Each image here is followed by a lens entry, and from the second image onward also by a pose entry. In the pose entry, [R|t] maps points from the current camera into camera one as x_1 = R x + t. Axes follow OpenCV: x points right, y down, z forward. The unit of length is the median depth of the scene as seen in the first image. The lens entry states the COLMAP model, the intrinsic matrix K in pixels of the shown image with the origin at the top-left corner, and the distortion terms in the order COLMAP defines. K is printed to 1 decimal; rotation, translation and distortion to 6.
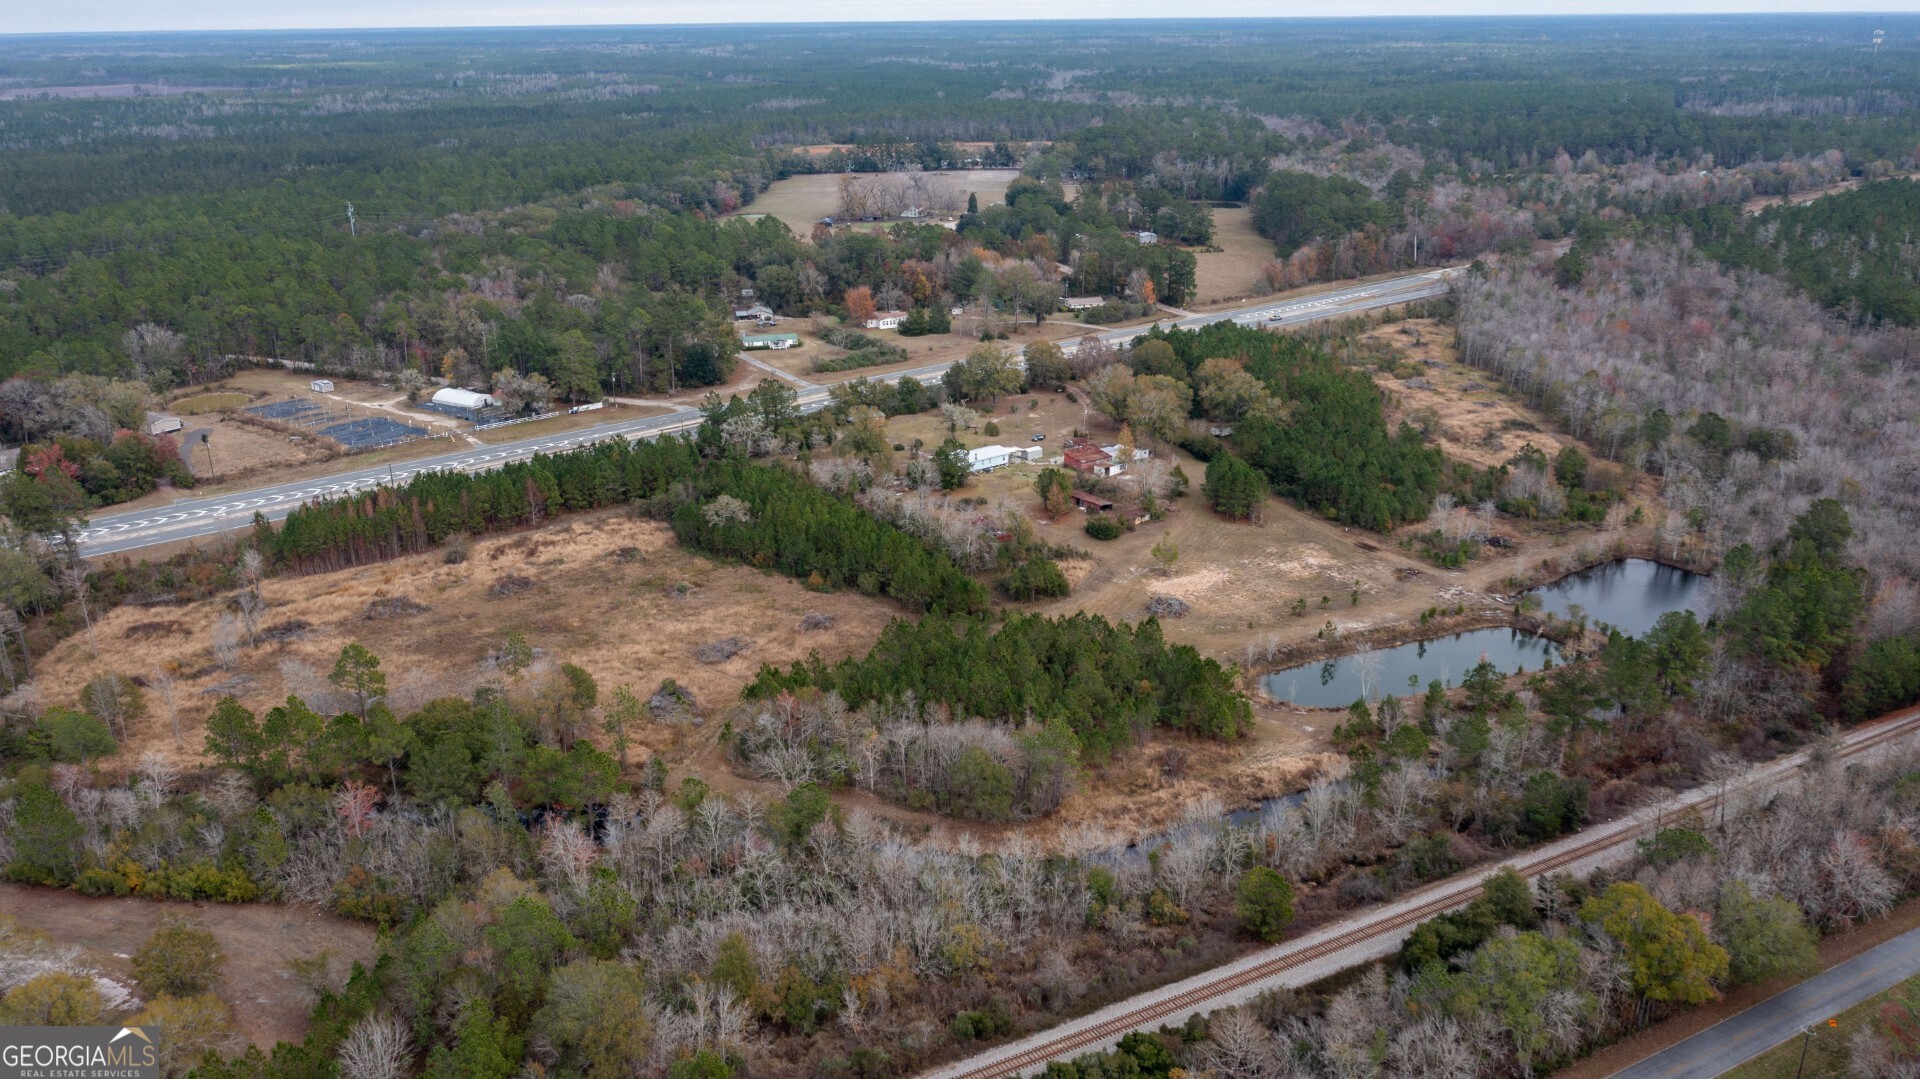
lens RADIAL K [[1514.9, 0, 960.7], [0, 1514.9, 533.4], [0, 0, 1]] dist [-0.018282, 0.011070]
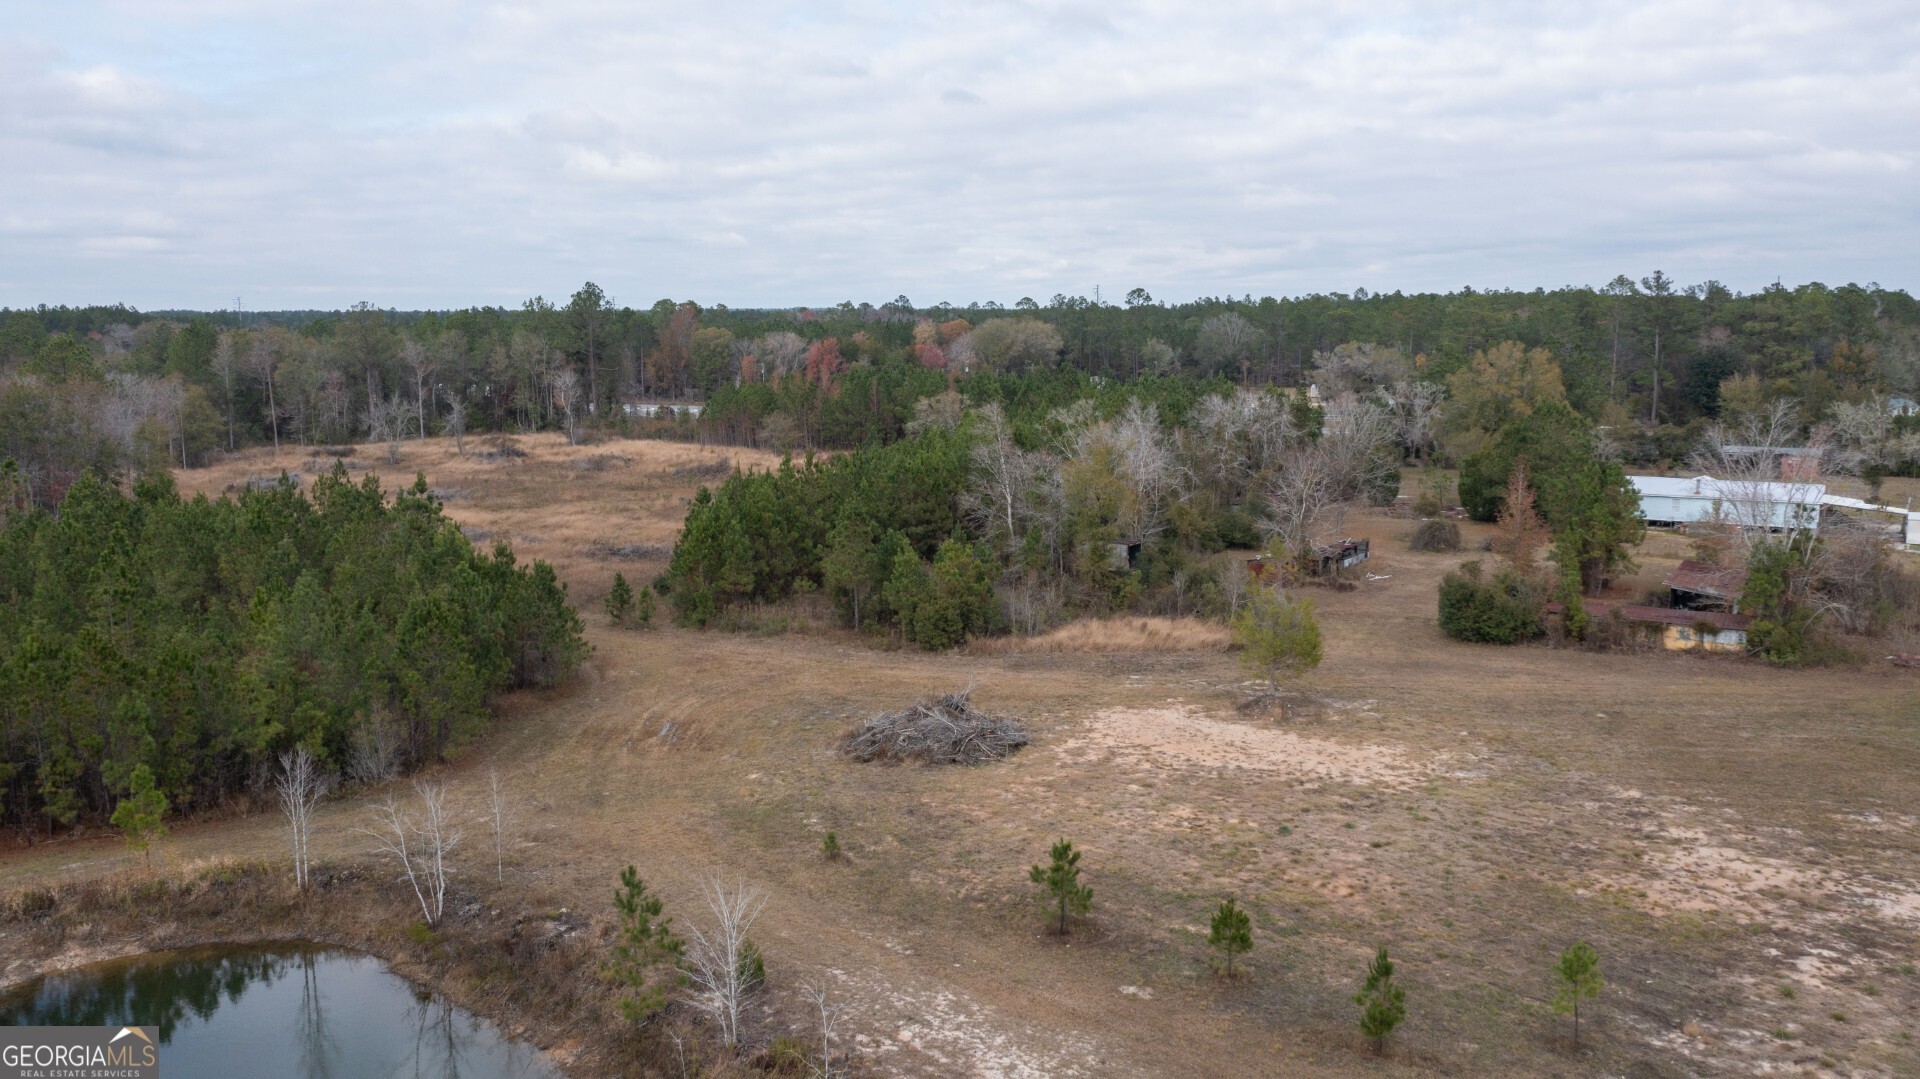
lens RADIAL K [[1514.9, 0, 958.5], [0, 1514.9, 544.6], [0, 0, 1]] dist [-0.018282, 0.011070]
pose [[0.351227, 0.147006, -0.924677, 0.245616], [-0.298206, 0.953730, 0.038355, 0.003158], [0.887532, 0.262273, 0.378815, 0.577473]]
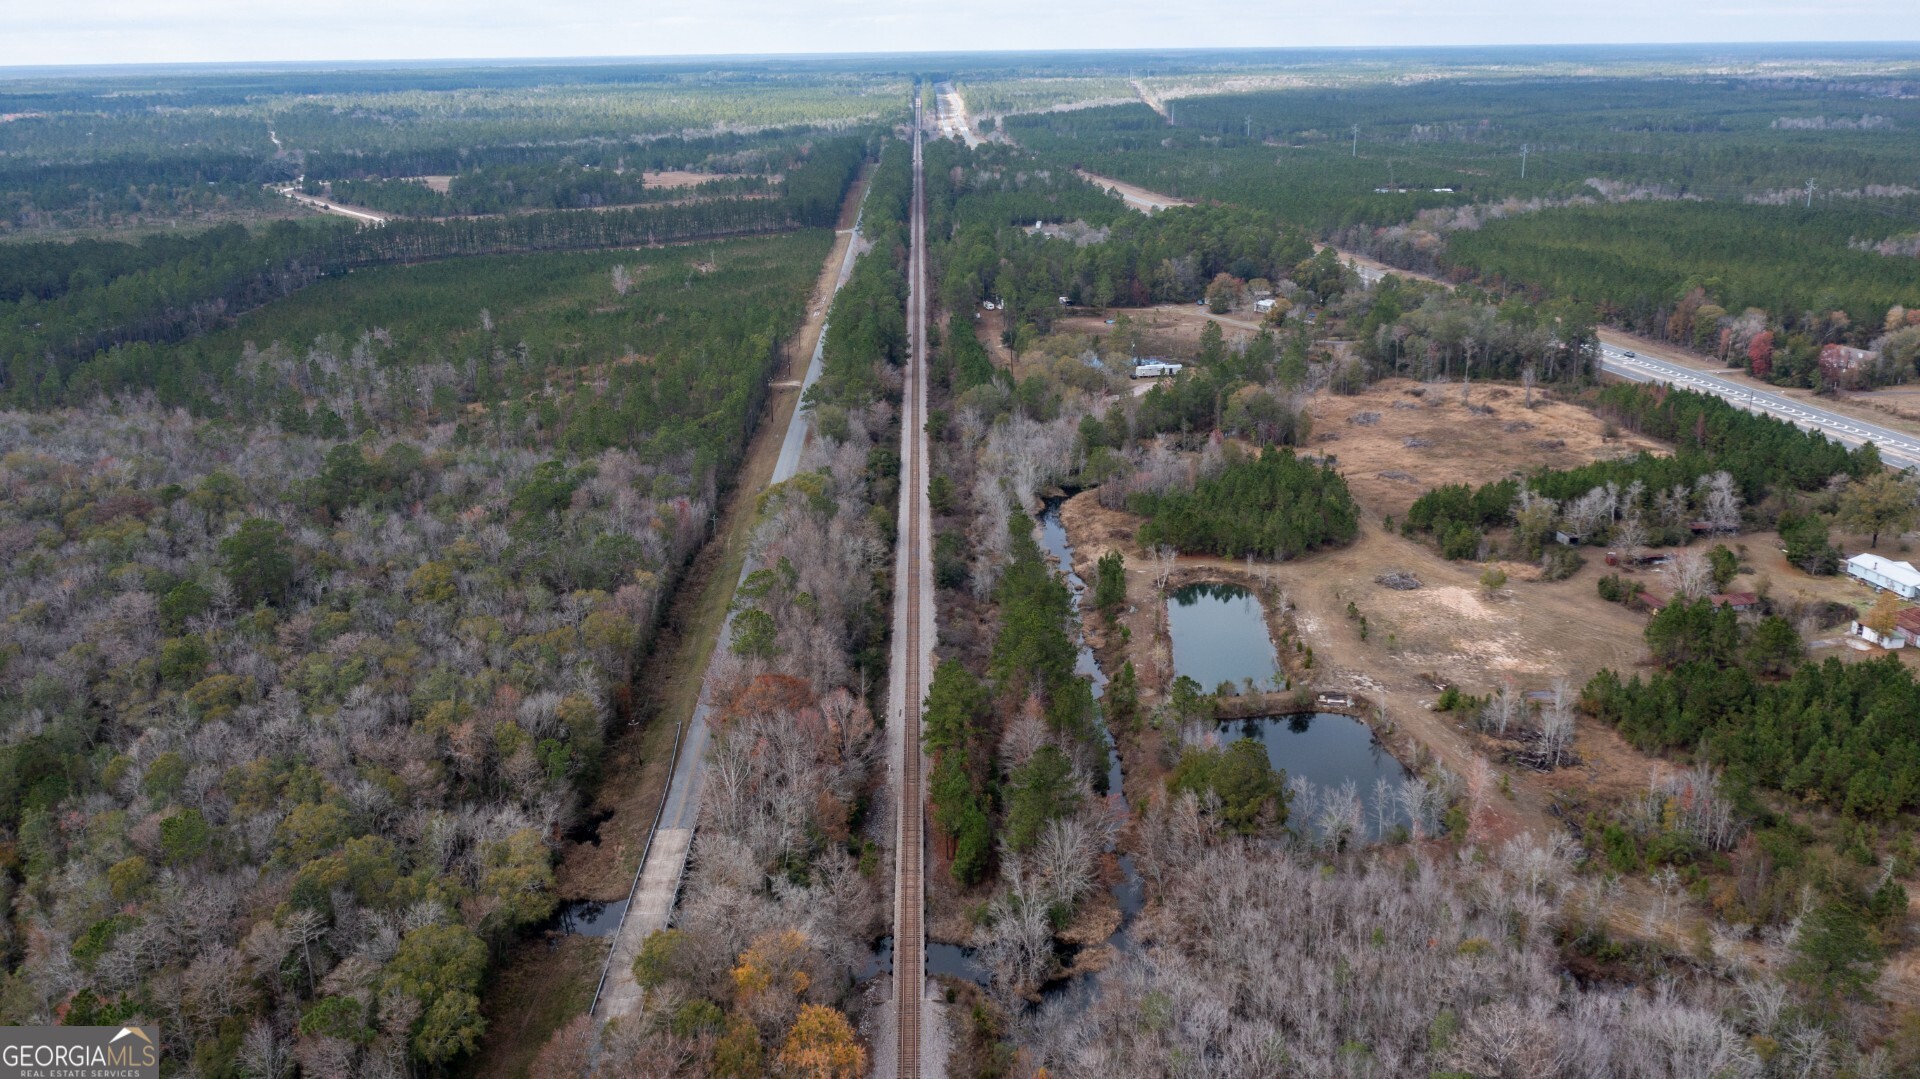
lens RADIAL K [[1514.9, 0, 960.6], [0, 1514.9, 554.5], [0, 0, 1]] dist [-0.018282, 0.011070]
pose [[-0.459713, 0.296796, -0.837004, 0.772890], [-0.268617, 0.851880, 0.449605, -0.243066], [0.846469, 0.431523, -0.311896, 0.687782]]
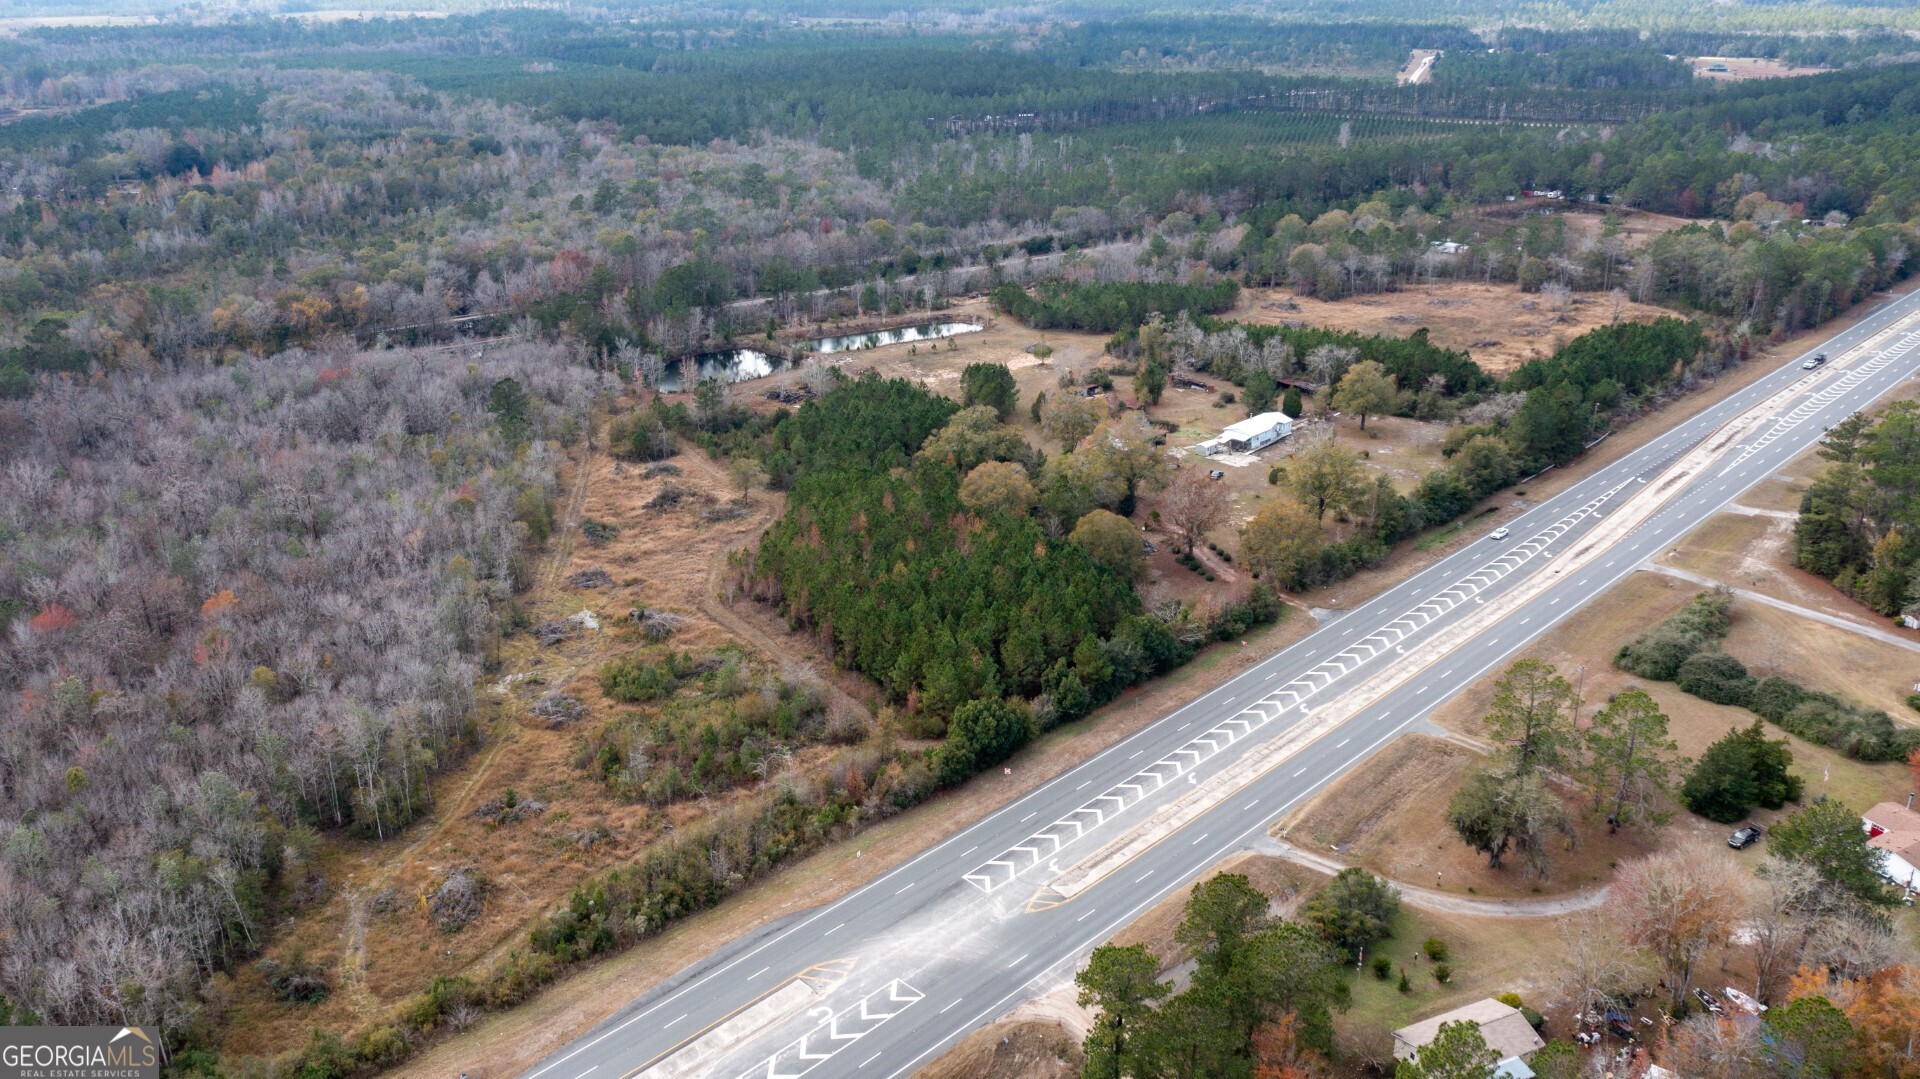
lens RADIAL K [[1514.9, 0, 954.9], [0, 1514.9, 533.9], [0, 0, 1]] dist [-0.018282, 0.011070]
pose [[-0.993763, 0.055808, -0.096542, 0.242328], [-0.019667, 0.764471, 0.644358, -0.506180], [0.109764, 0.642238, -0.758605, 1.458372]]
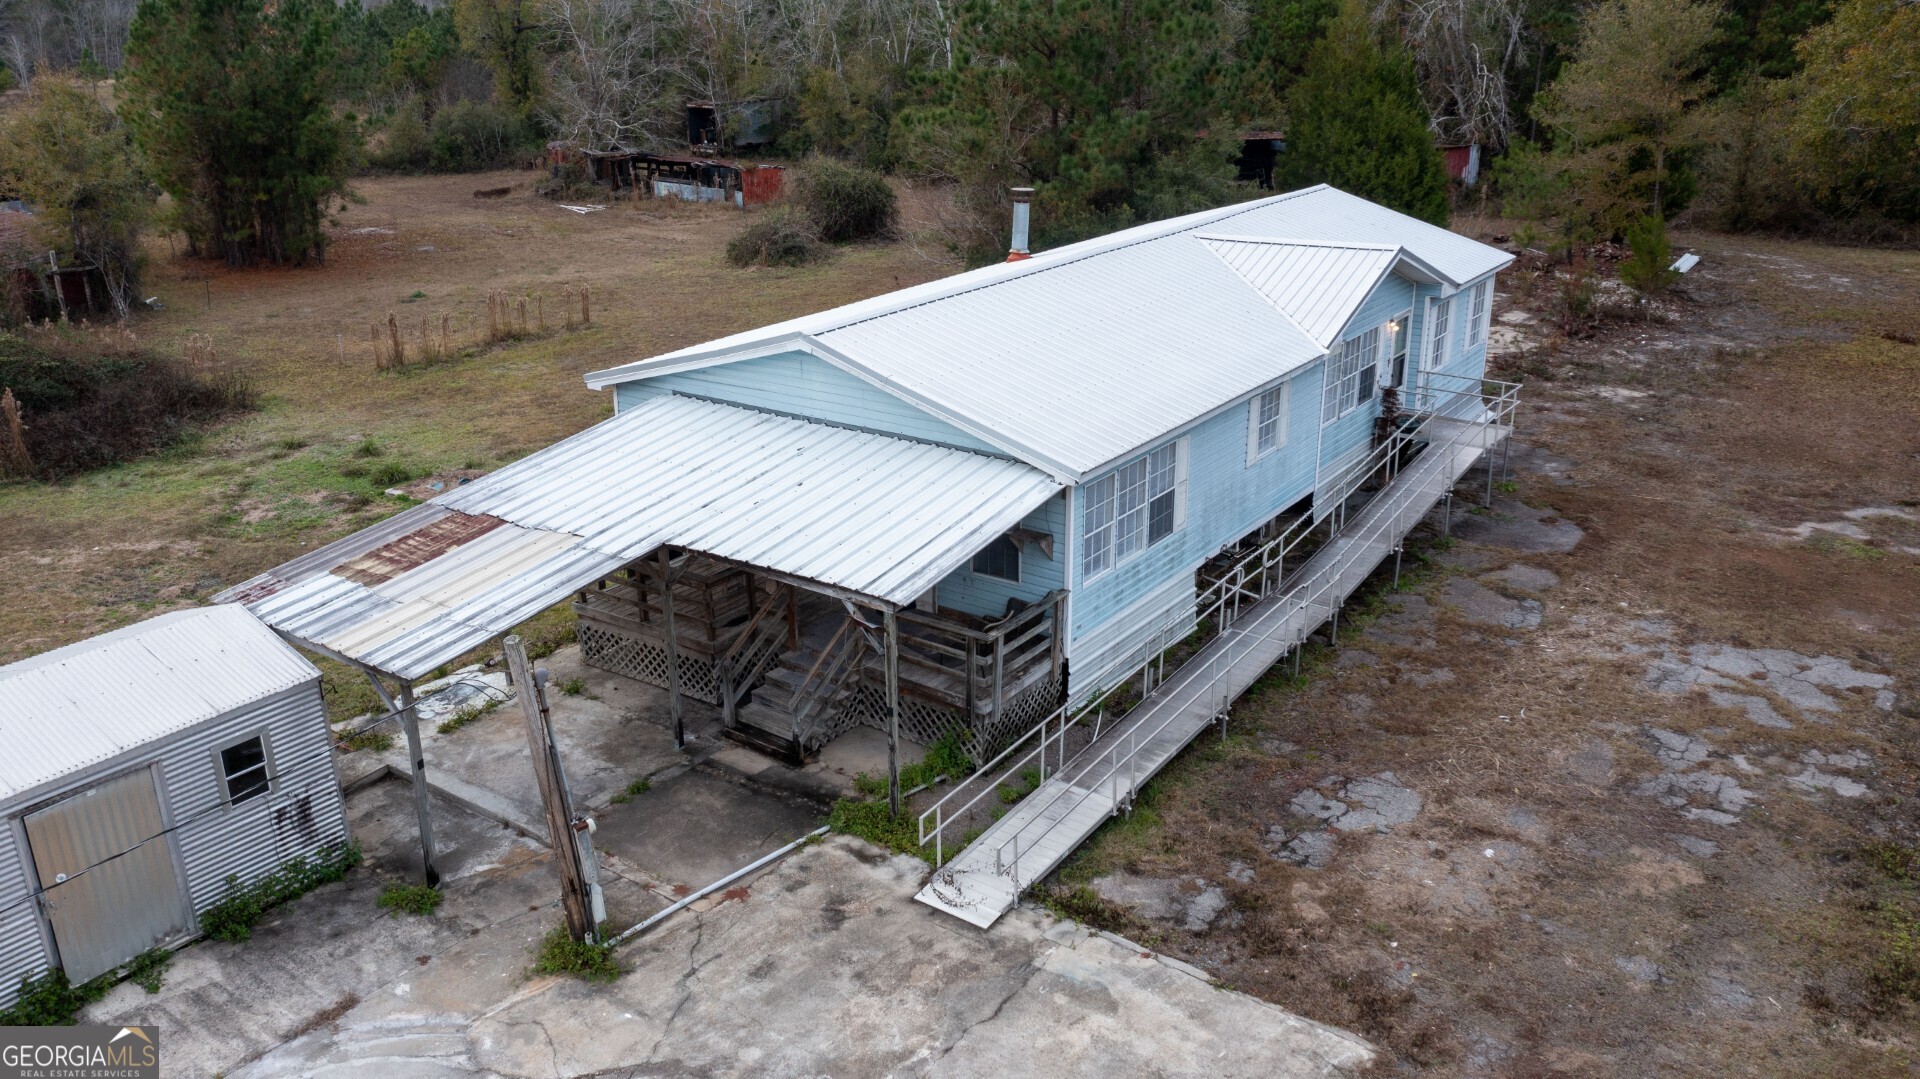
lens RADIAL K [[1514.9, 0, 955.8], [0, 1514.9, 539.3], [0, 0, 1]] dist [-0.018282, 0.011070]
pose [[-0.963455, 0.109373, -0.244523, 0.025816], [-0.069581, 0.779323, 0.622747, -0.070545], [0.258674, 0.617003, -0.743233, 0.883958]]
